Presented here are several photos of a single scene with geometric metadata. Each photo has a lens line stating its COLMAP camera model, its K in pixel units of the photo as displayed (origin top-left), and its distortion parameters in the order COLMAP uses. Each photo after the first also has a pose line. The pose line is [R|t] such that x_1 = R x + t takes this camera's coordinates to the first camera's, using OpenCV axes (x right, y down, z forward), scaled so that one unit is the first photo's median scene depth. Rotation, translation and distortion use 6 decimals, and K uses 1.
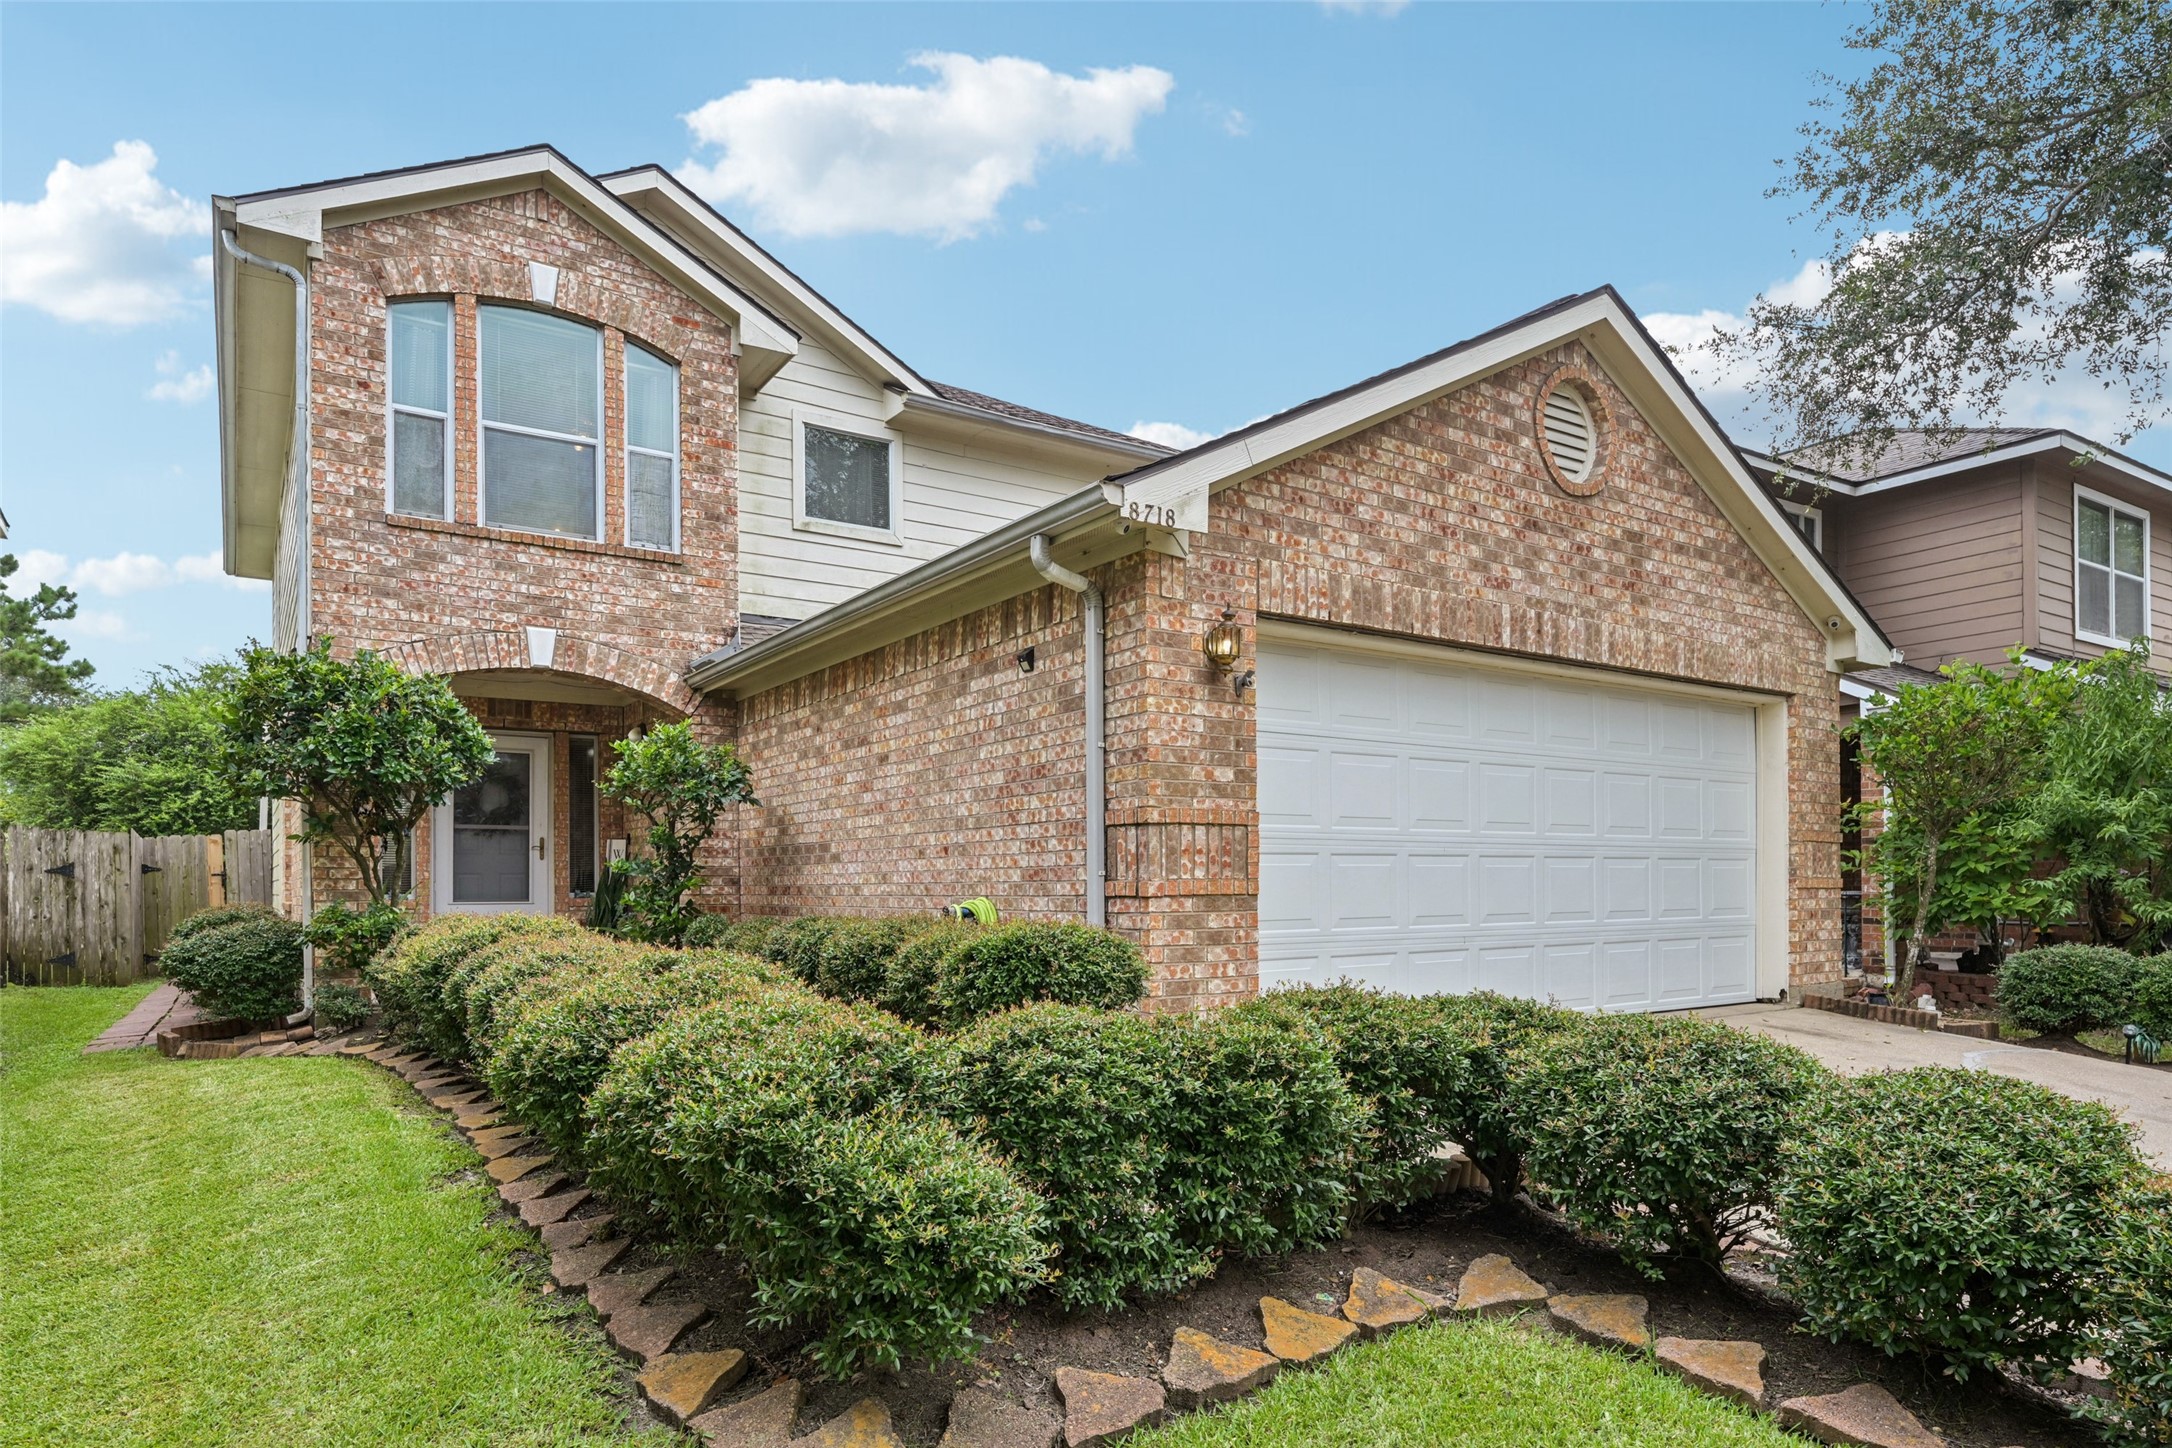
lens RADIAL K [[1261.4, 0, 1086.4], [0, 1261.4, 882.3], [0, 0, 1]] dist [-0.002248, 0.000375]
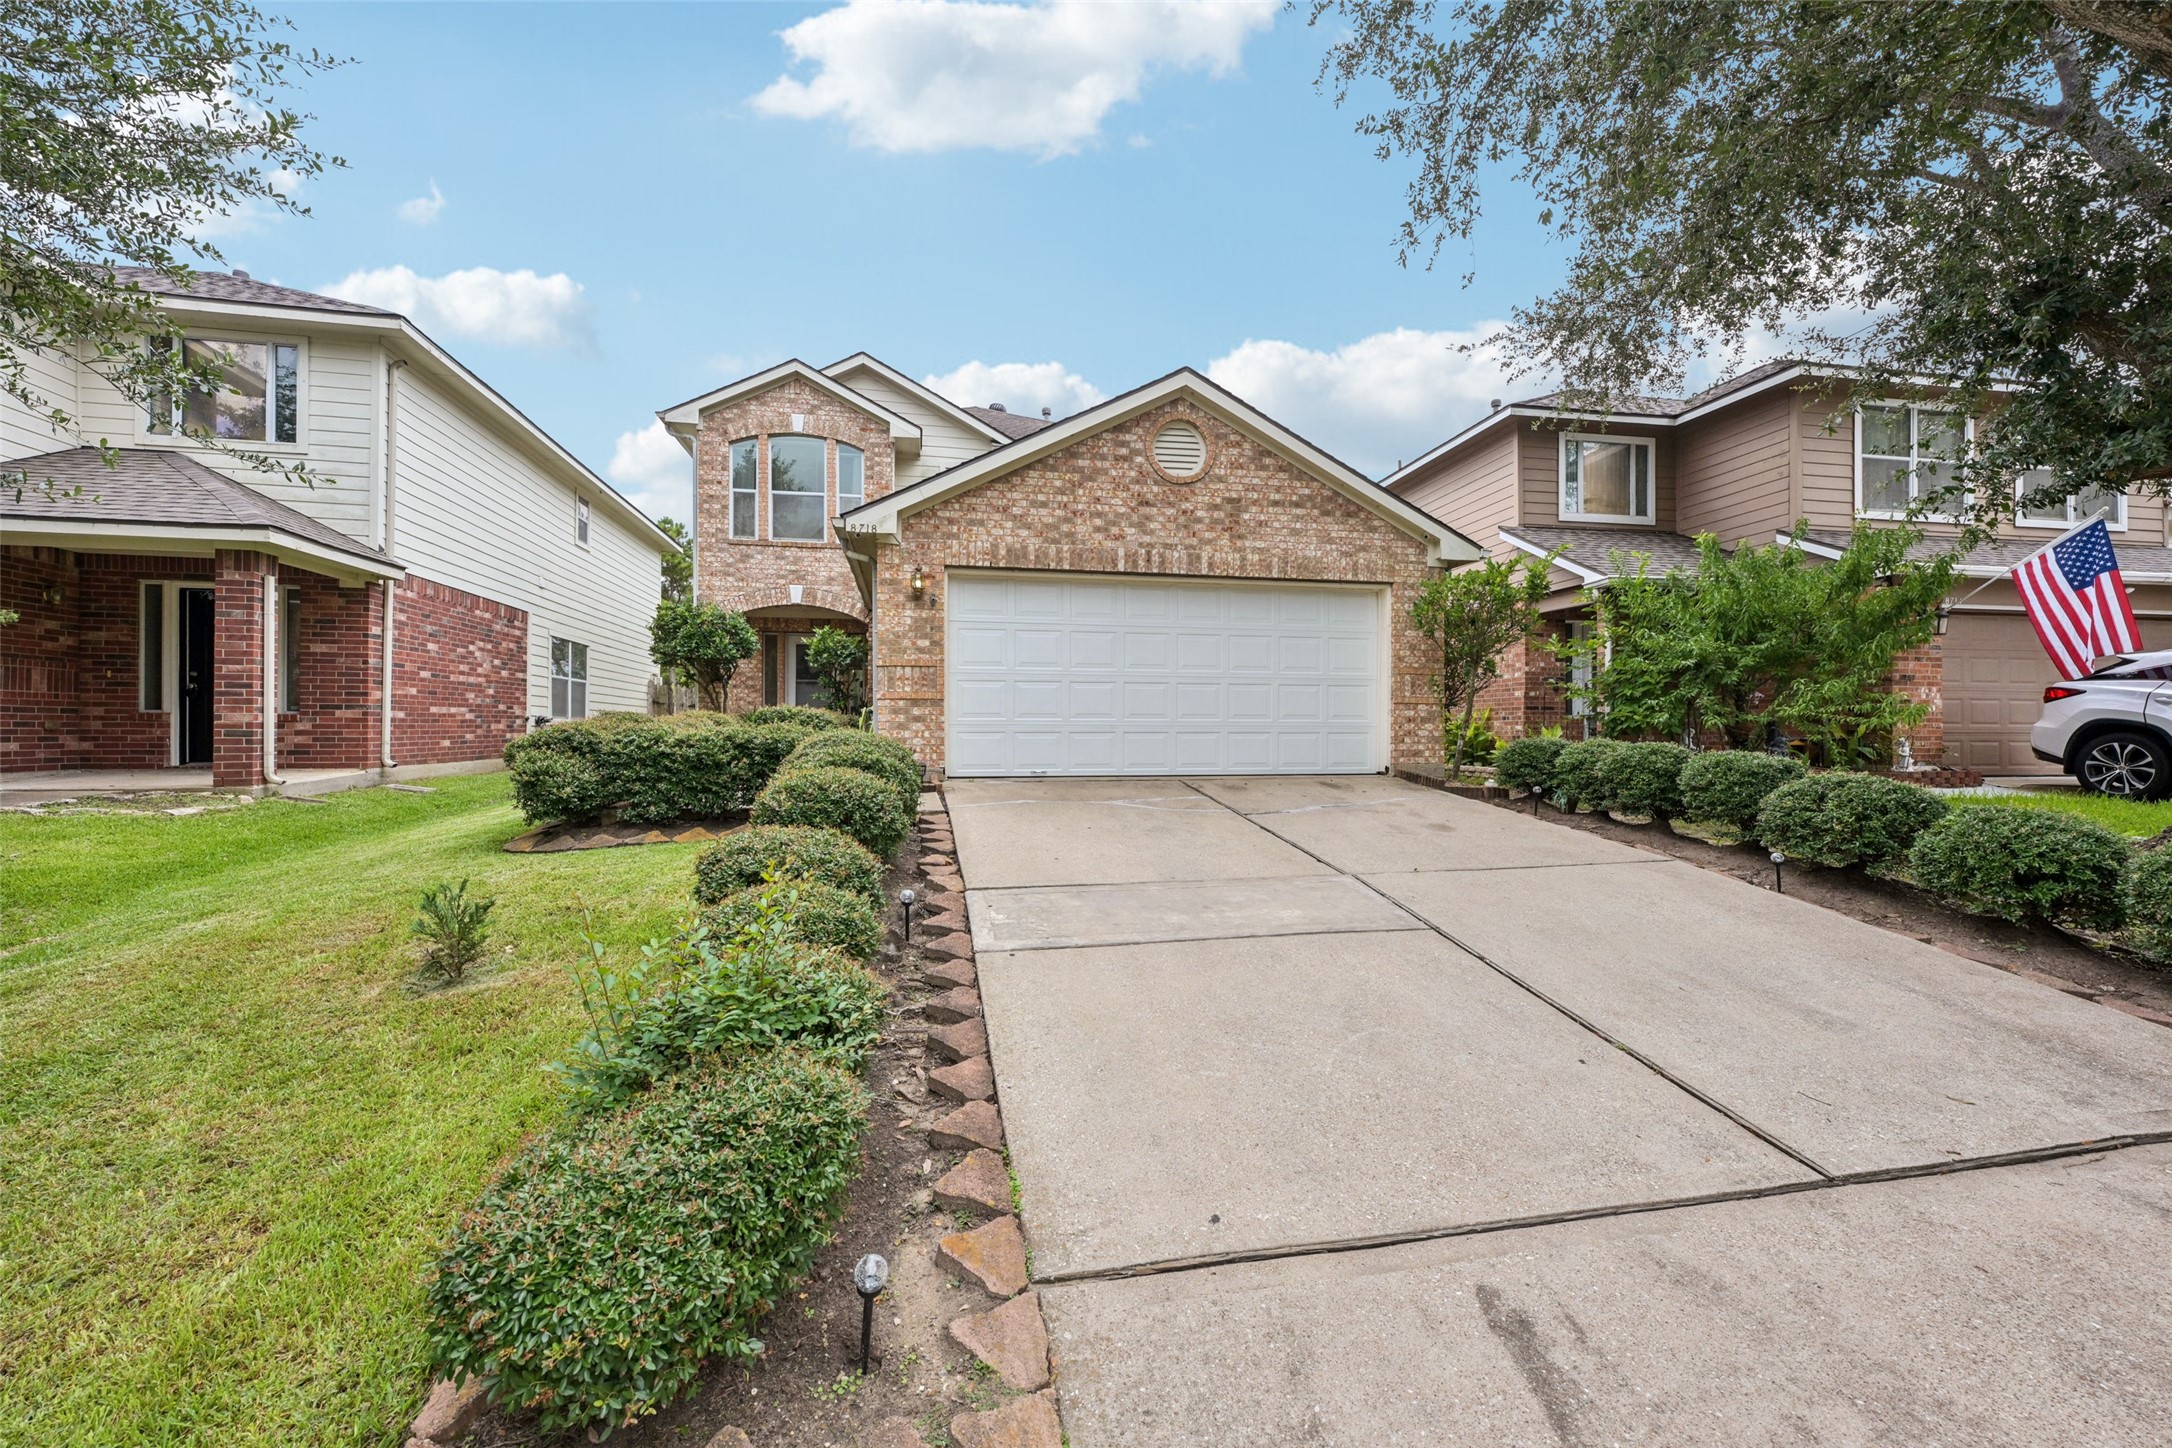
lens RADIAL K [[860.4, 0, 1092.0], [0, 860.4, 730.7], [0, 0, 1]] dist [-0.001038, 0.000025]
pose [[0.923324, 0.007344, -0.383951, 0.659267], [-0.006195, 0.999972, 0.004229, 0.039272], [0.383971, -0.001526, 0.923344, -0.169607]]
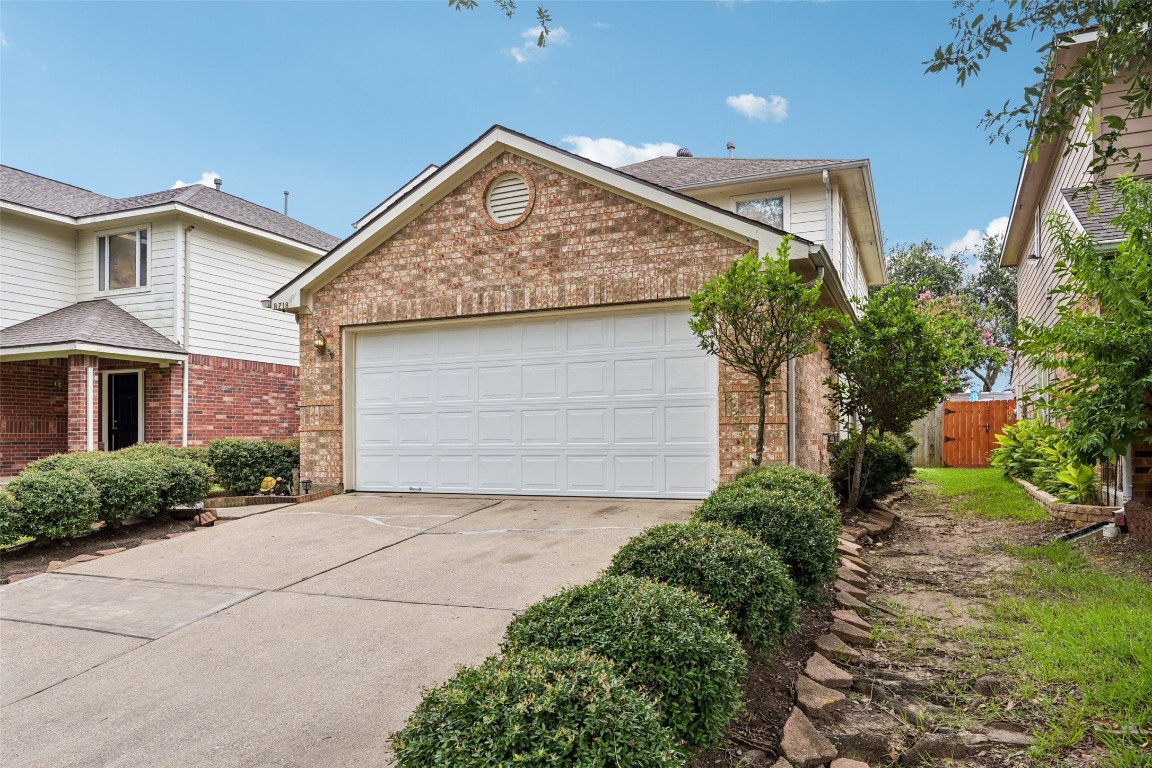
lens RADIAL K [[783.2, 0, 579.6], [0, 783.2, 428.6], [0, 0, 1]] dist [0.000106, -0.001541]
pose [[0.539490, -0.012849, -0.841894, 1.310918], [0.006107, 0.999917, -0.011348, 0.020137], [0.841970, 0.000981, 0.539524, 0.378410]]
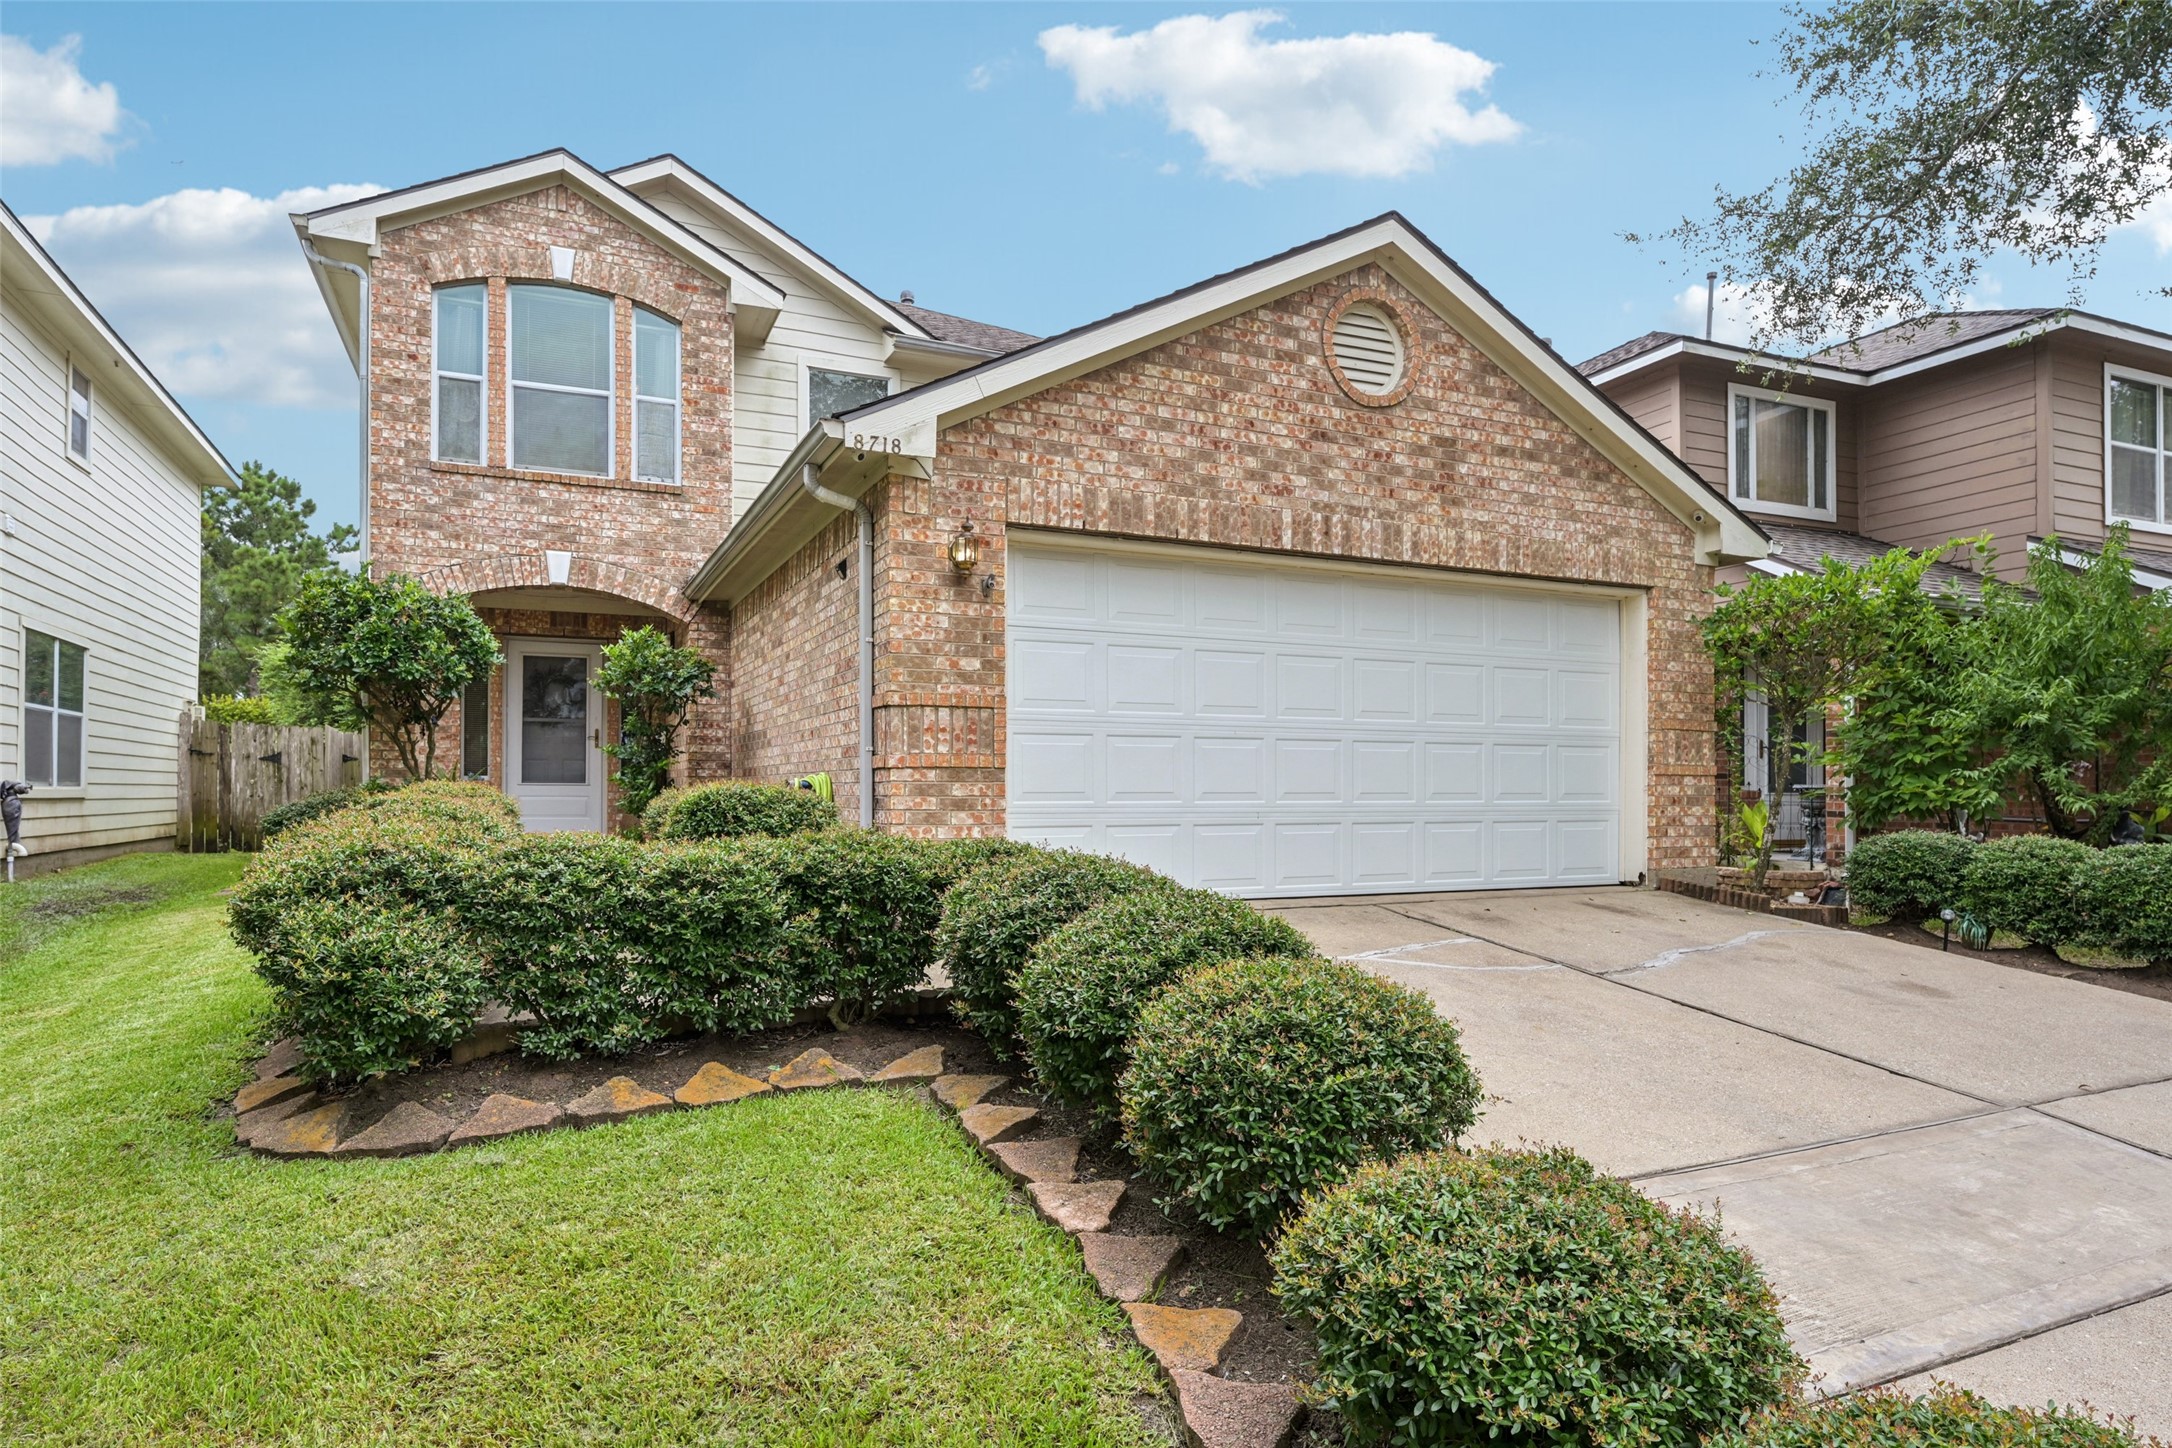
lens RADIAL K [[1214.4, 0, 1084.3], [0, 1214.4, 782.6], [0, 0, 1]] dist [-0.000807, -0.000202]
pose [[0.986400, 0.007520, -0.164190, 0.279816], [-0.007915, 0.999967, -0.001749, 0.017474], [0.164171, 0.003025, 0.986427, -0.060119]]
